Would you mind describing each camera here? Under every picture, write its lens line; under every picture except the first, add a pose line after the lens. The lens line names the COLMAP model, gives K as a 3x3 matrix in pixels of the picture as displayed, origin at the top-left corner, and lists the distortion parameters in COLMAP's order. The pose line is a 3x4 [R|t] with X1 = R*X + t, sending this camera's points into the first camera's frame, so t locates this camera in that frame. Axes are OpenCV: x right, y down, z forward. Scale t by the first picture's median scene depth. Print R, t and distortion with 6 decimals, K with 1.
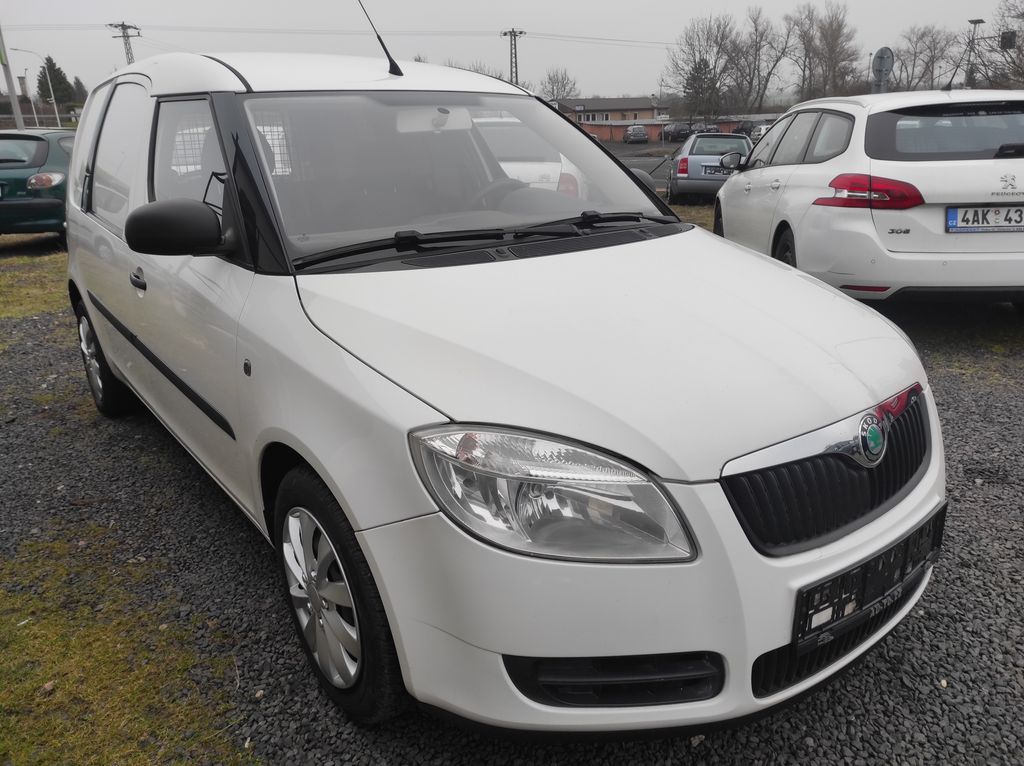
lens RADIAL K [[758.2, 0, 512.0], [0, 758.2, 383.0], [0, 0, 1]] dist [0.040865, -0.007847]
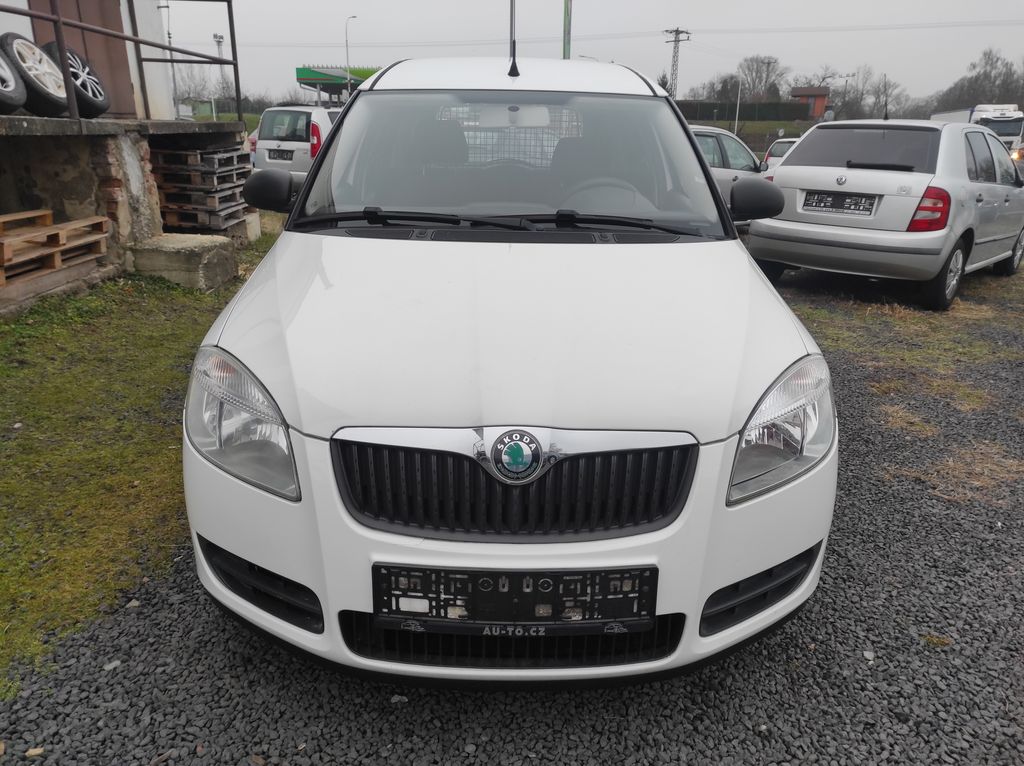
lens RADIAL K [[758.2, 0, 512.0], [0, 758.2, 383.0], [0, 0, 1]] dist [0.040865, -0.007847]
pose [[0.797213, 0.224565, -0.560377, 0.738342], [-0.223907, 0.972022, 0.070989, -0.062988], [0.560640, 0.068879, 0.825190, 0.150887]]
